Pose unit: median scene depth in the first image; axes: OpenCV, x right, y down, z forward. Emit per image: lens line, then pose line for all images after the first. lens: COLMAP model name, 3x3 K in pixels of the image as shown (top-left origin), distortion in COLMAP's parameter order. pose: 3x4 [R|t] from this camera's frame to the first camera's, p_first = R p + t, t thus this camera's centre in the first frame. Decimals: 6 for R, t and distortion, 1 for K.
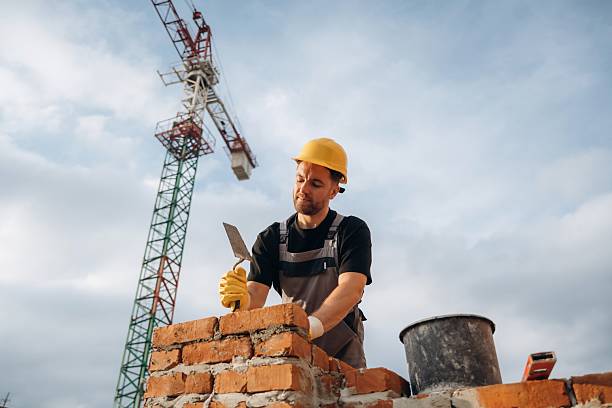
lens RADIAL K [[439.2, 0, 305.1], [0, 439.2, 210.7], [0, 0, 1]] dist [-0.054343, 0.000521]
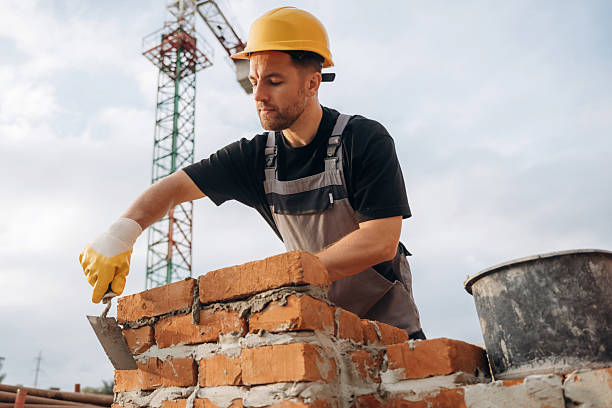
lens RADIAL K [[490.1, 0, 273.5], [0, 490.1, 205.5], [0, 0, 1]] dist [-0.046188, 0.010246]
pose [[0.985140, -0.097153, -0.141632, 0.047622], [0.118022, 0.982025, 0.147300, 0.029707], [0.124776, -0.161827, 0.978899, 0.281556]]
